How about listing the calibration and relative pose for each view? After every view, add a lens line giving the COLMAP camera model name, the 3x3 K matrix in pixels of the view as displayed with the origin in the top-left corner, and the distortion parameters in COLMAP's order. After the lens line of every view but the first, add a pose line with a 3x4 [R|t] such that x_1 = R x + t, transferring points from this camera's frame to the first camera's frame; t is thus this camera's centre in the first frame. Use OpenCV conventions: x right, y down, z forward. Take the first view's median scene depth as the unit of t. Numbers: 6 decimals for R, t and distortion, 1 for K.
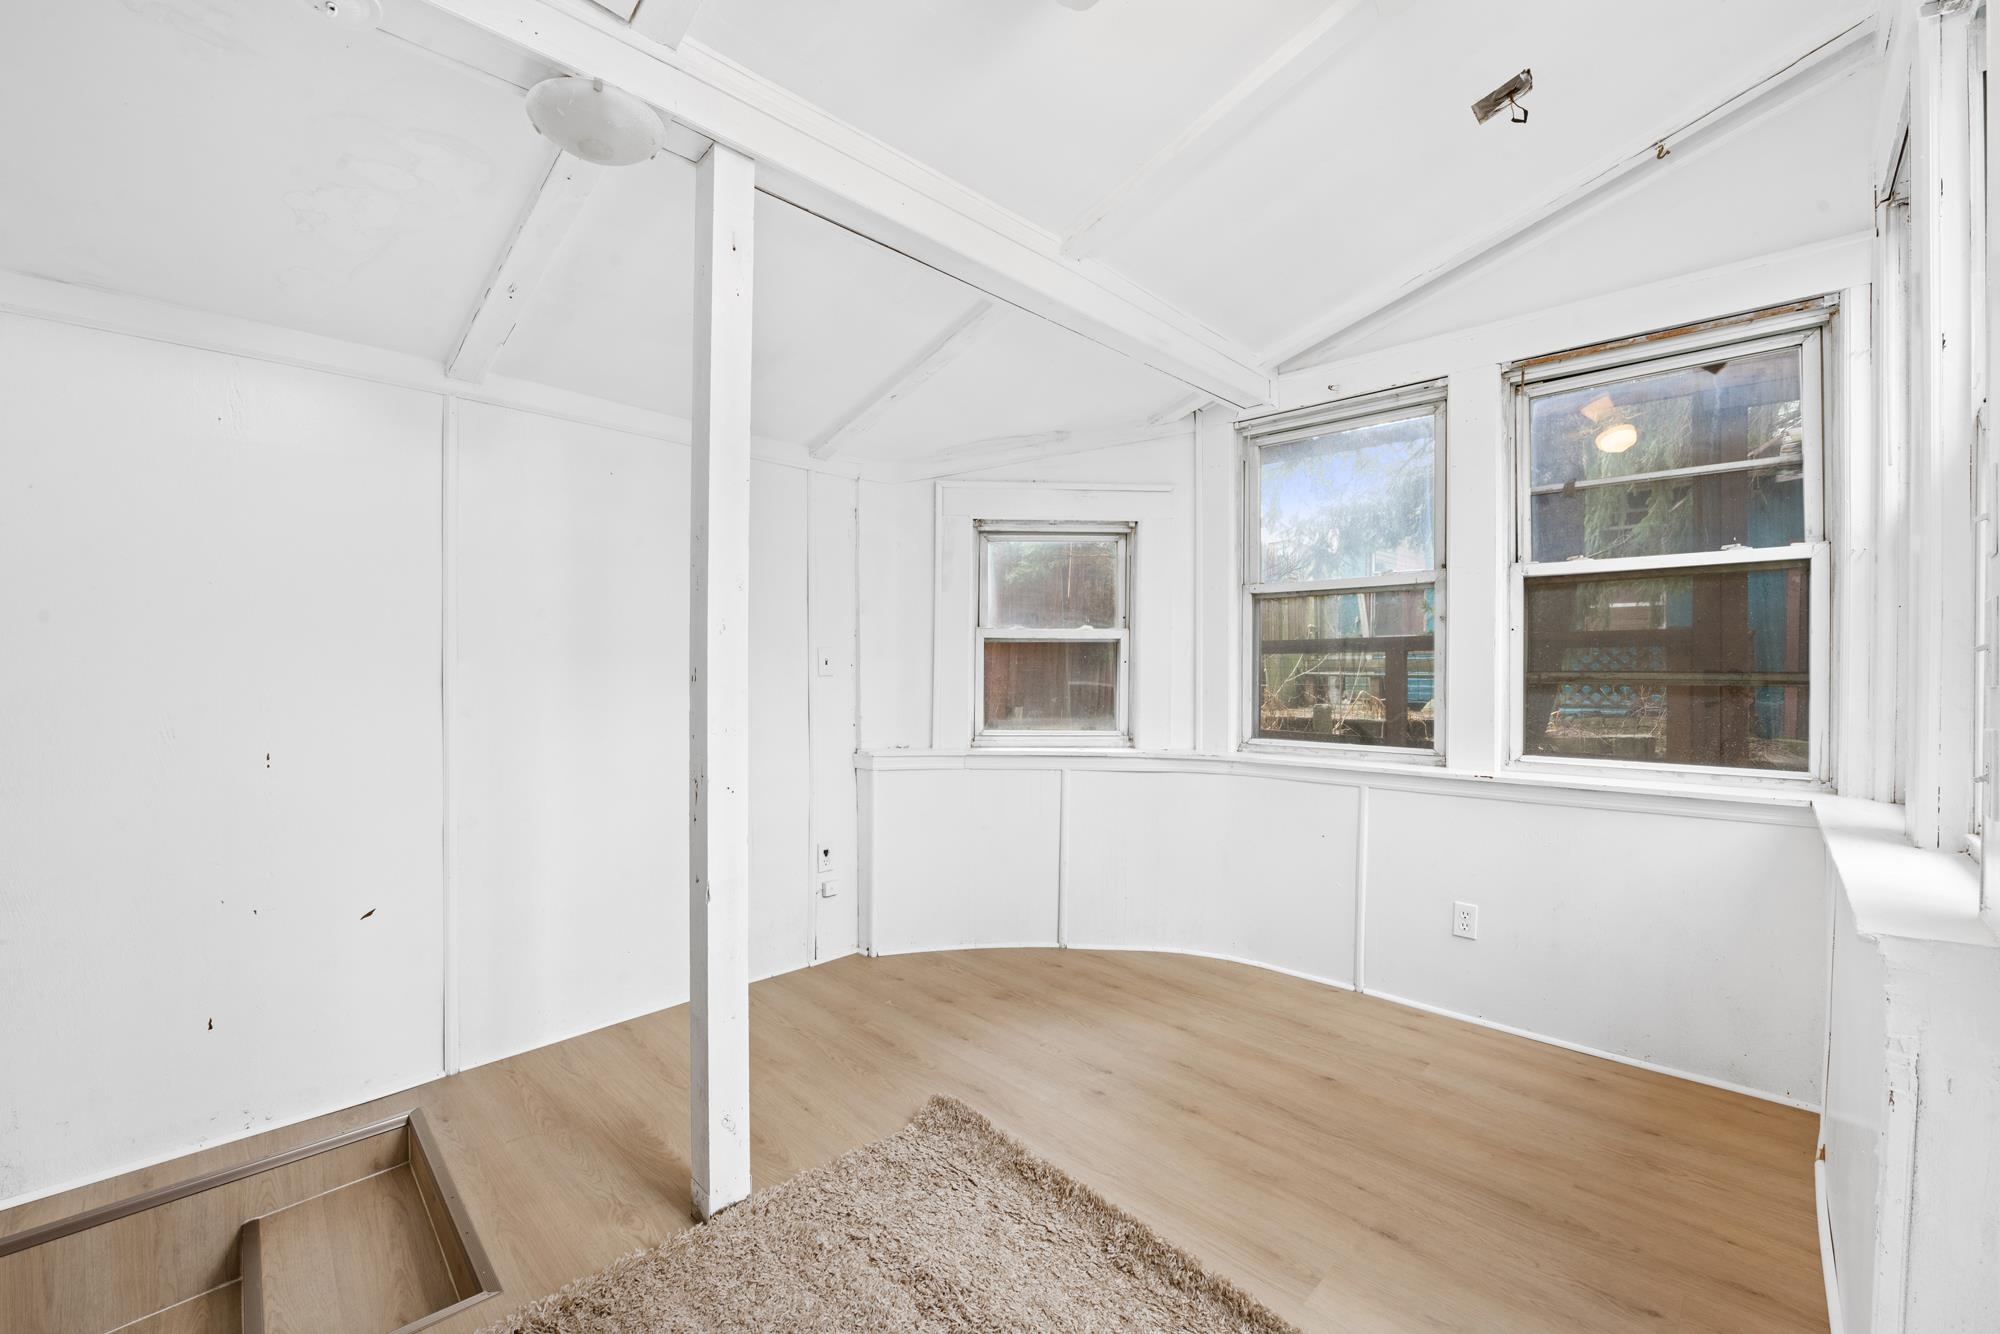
lens RADIAL K [[815.9, 0, 1002.0], [0, 815.9, 661.3], [0, 0, 1]] dist [-0.005097, -0.001802]
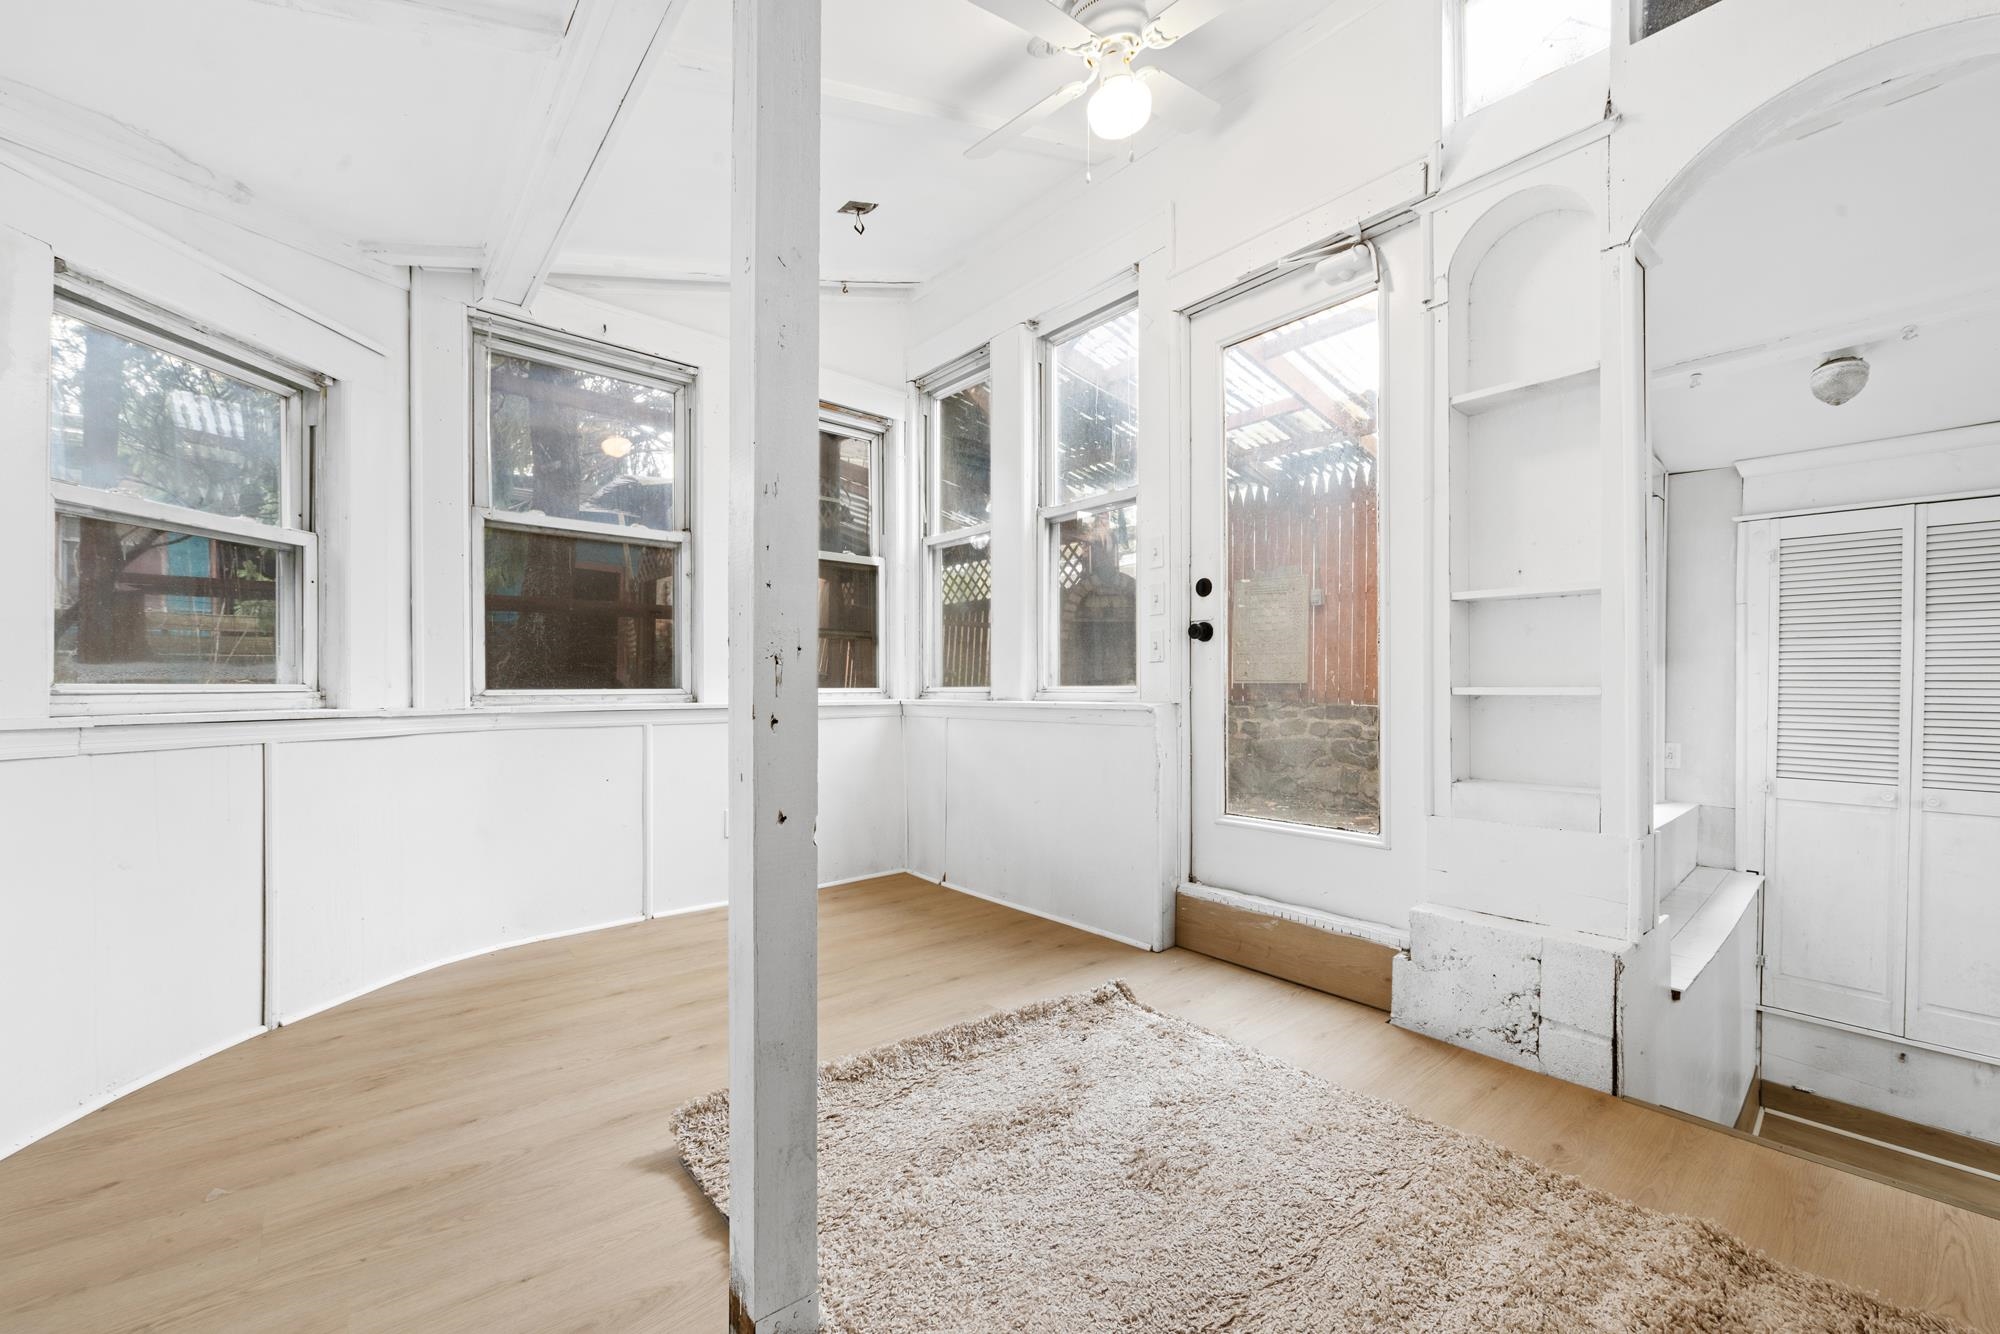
lens RADIAL K [[815.9, 0, 1003.6], [0, 815.9, 687.7], [0, 0, 1]] dist [-0.005097, -0.001802]
pose [[0.071776, -0.003077, 0.997416, -0.567186], [-0.007644, 0.999964, 0.003635, 0.097331], [-0.997391, -0.007885, 0.071750, 0.460222]]
